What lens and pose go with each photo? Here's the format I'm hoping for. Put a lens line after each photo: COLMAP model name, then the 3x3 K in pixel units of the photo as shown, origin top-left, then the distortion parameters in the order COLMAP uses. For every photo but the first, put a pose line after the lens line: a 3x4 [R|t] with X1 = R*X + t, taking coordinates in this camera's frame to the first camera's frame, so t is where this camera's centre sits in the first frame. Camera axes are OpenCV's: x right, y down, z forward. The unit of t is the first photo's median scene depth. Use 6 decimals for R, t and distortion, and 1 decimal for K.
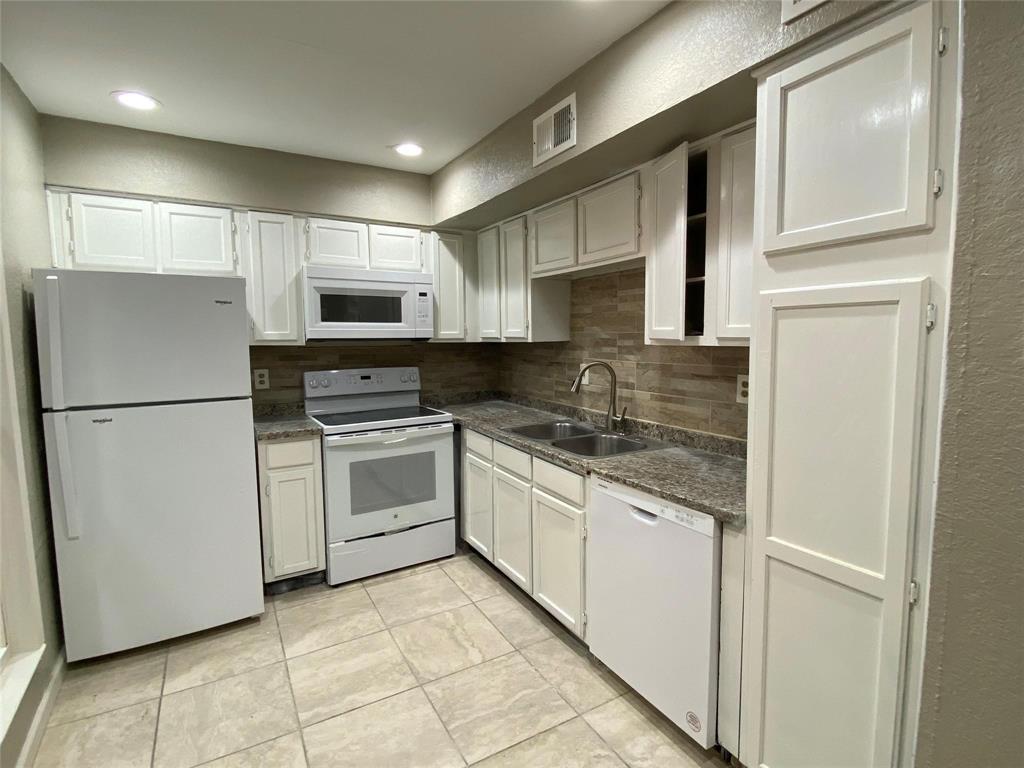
lens RADIAL K [[507.2, 0, 514.0], [0, 507.2, 378.0], [0, 0, 1]] dist [0.002397, -0.008863]
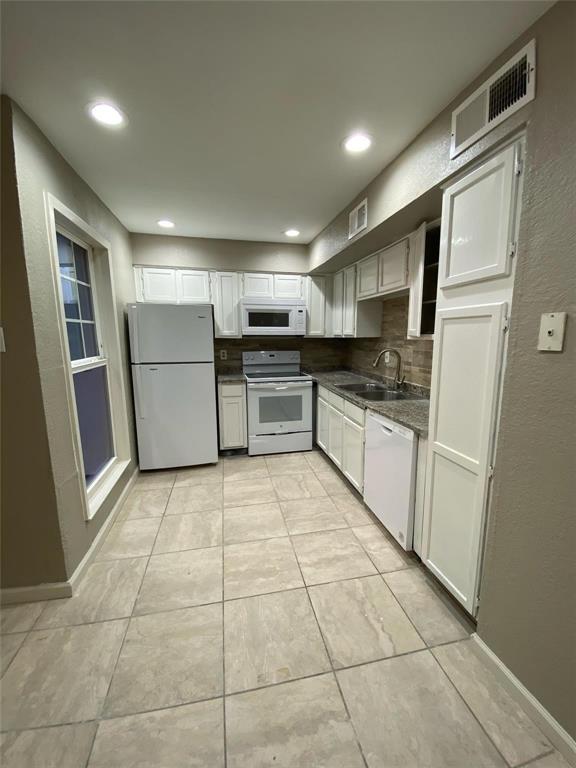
lens RADIAL K [[310.0, 0, 292.3], [0, 310.0, 381.4], [0, 0, 1]] dist [0.017637, -0.000754]
pose [[0.953150, 0.052339, -0.297935, 0.207539], [-0.031665, 0.996770, 0.073803, 0.013179], [0.300836, -0.060911, 0.951729, -0.157346]]
